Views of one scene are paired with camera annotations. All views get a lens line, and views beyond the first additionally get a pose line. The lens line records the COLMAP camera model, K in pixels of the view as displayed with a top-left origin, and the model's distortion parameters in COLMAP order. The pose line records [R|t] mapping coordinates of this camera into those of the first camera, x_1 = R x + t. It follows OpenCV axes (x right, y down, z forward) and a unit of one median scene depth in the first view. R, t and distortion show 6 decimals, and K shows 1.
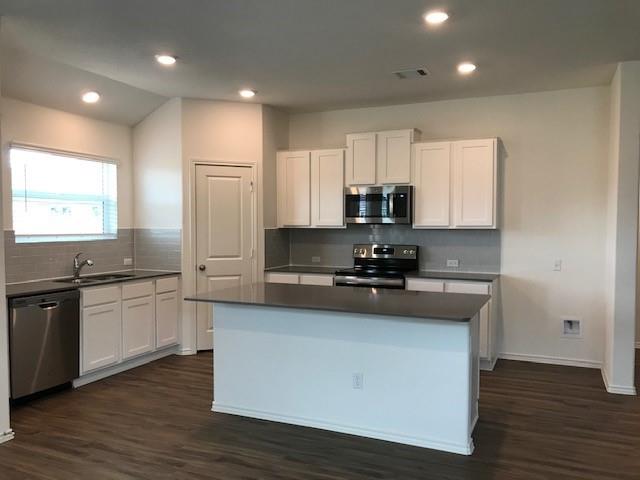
lens RADIAL K [[526.8, 0, 320.0], [0, 526.8, 240.0], [0, 0, 1]] dist [0.152923, -0.170646]
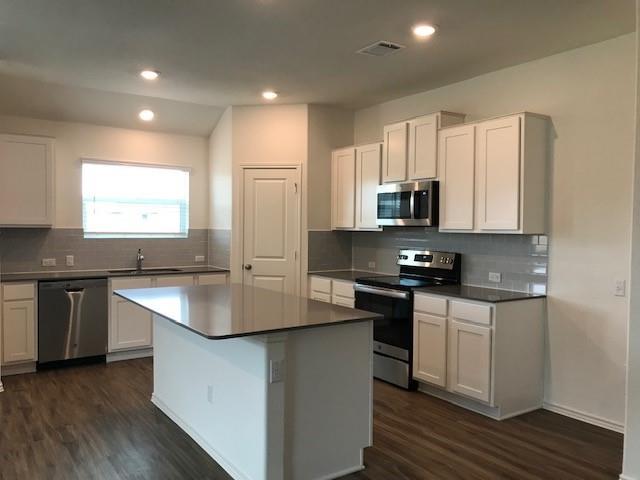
lens RADIAL K [[526.8, 0, 320.0], [0, 526.8, 240.0], [0, 0, 1]] dist [0.152923, -0.170646]
pose [[0.853286, 0.022663, -0.520950, 0.442391], [-0.026777, 0.999641, -0.000371, -0.004304], [0.520755, 0.014266, 0.853587, 0.187300]]
